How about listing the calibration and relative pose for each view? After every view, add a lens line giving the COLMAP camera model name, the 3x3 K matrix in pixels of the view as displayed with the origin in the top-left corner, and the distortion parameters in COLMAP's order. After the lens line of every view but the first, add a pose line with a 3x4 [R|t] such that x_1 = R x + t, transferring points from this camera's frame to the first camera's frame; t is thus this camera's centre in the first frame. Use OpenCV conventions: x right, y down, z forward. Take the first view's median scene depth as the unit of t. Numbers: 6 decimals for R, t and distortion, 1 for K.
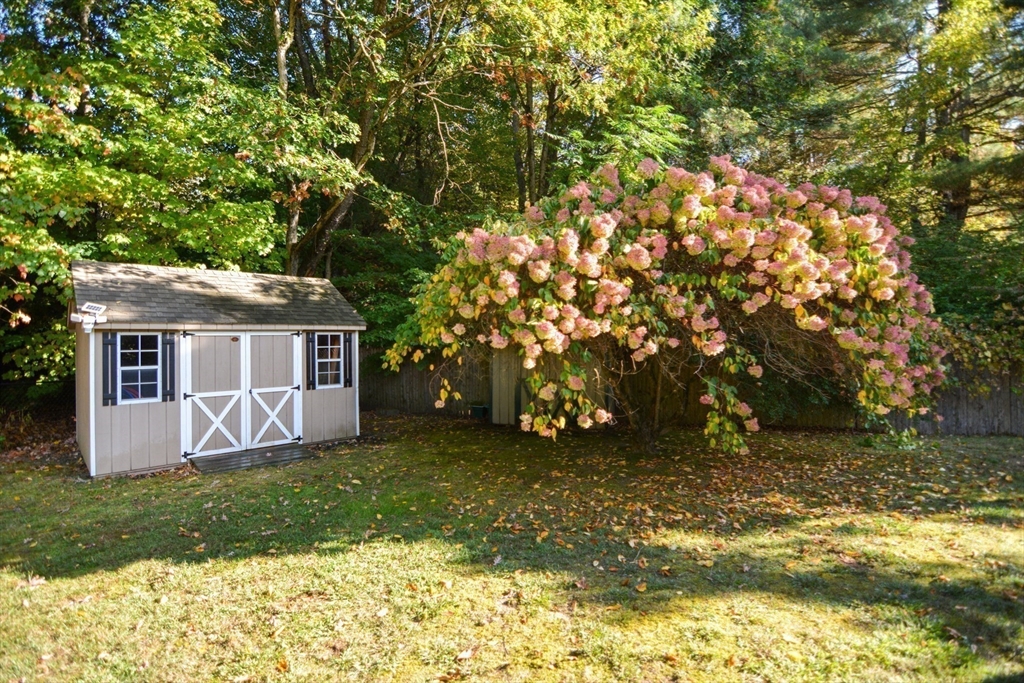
lens RADIAL K [[500.1, 0, 516.6], [0, 500.1, 337.6], [0, 0, 1]] dist [-0.001094, -0.015147]
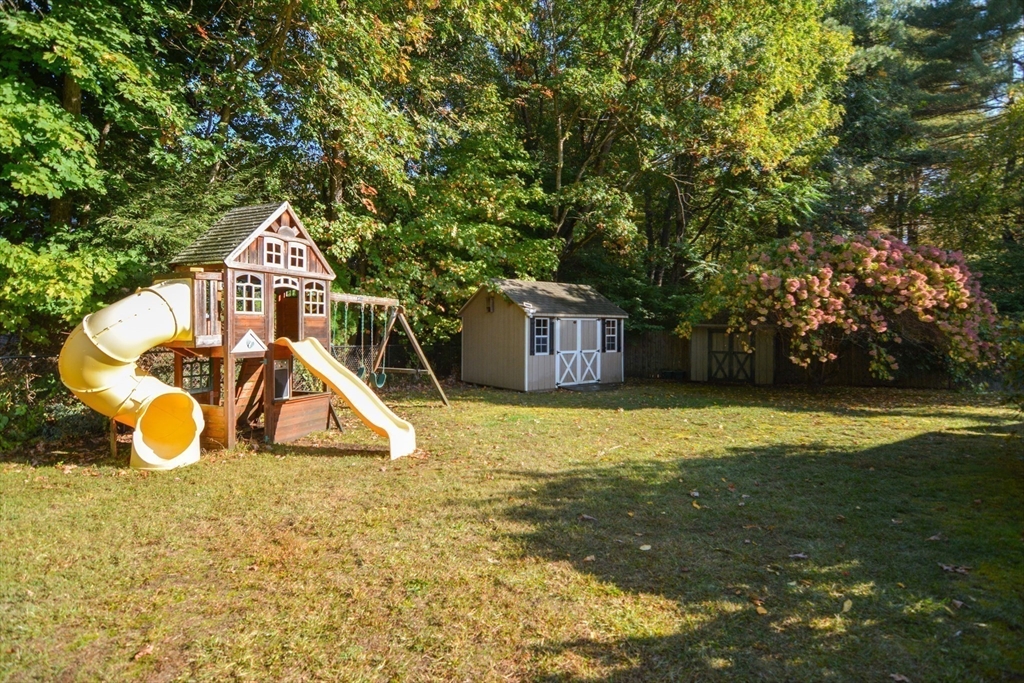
lens RADIAL K [[508.5, 0, 514.1], [0, 508.5, 322.7], [0, 0, 1]] dist [-0.000707, -0.012576]
pose [[0.993550, 0.015448, -0.112339, -0.938002], [-0.016113, 0.999858, -0.005017, 0.029075], [0.112245, 0.006795, 0.993657, -1.378274]]
